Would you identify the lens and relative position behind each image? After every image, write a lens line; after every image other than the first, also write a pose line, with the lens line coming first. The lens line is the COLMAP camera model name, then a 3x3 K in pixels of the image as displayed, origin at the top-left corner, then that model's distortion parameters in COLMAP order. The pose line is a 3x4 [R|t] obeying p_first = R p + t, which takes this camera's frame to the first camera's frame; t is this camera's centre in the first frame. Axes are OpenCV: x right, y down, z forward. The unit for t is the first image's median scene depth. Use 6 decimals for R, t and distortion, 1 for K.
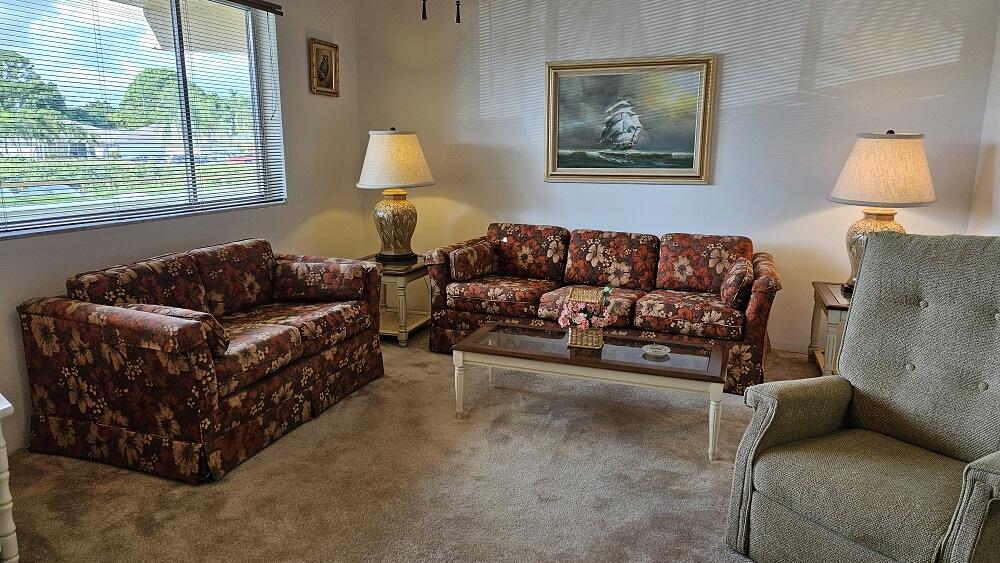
lens RADIAL K [[662.1, 0, 510.3], [0, 662.1, 282.8], [0, 0, 1]] dist [0.042122, -0.009300]
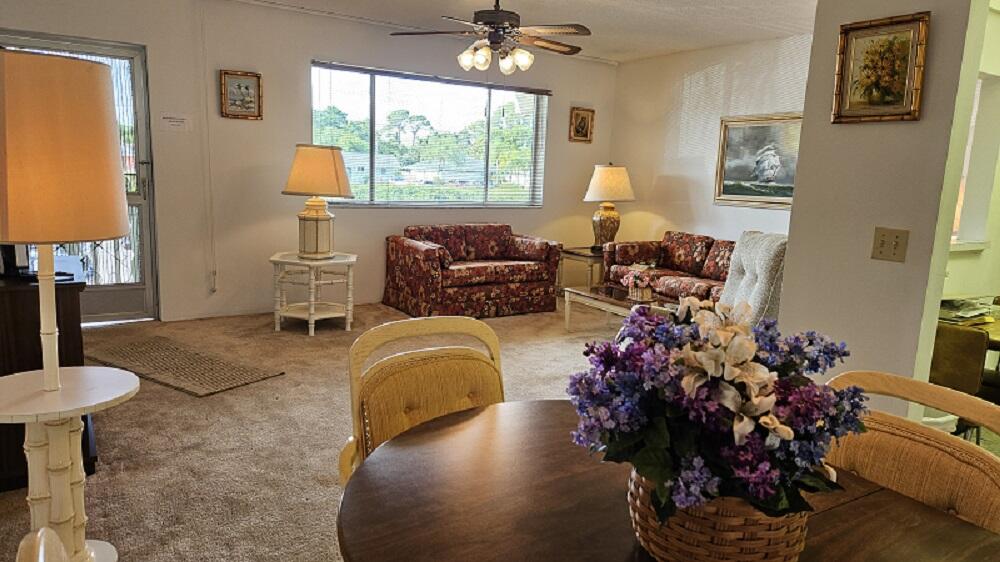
lens RADIAL K [[662.1, 0, 495.6], [0, 662.1, 280.6], [0, 0, 1]] dist [0.042122, -0.009300]
pose [[0.791655, 0.124642, -0.598119, 0.588854], [-0.156783, 0.987632, -0.001702, 0.079724], [0.590509, 0.095123, 0.801406, -0.363539]]
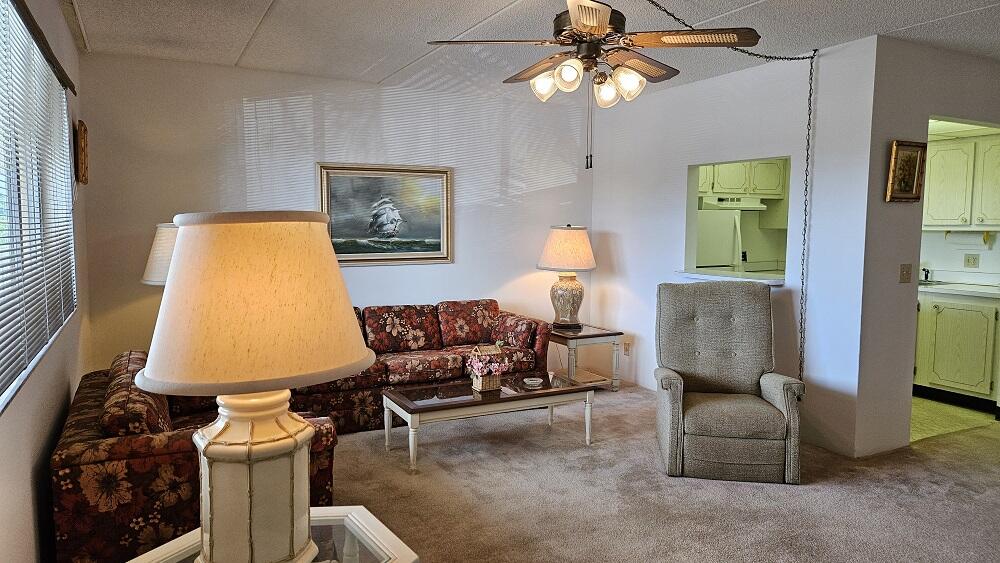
lens RADIAL K [[662.1, 0, 500.7], [0, 662.1, 273.6], [0, 0, 1]] dist [0.042122, -0.009300]
pose [[0.687130, -0.060844, 0.723982, -0.597340], [0.151756, 0.986526, -0.061123, -0.033958], [-0.710509, 0.151868, 0.687105, 0.041947]]
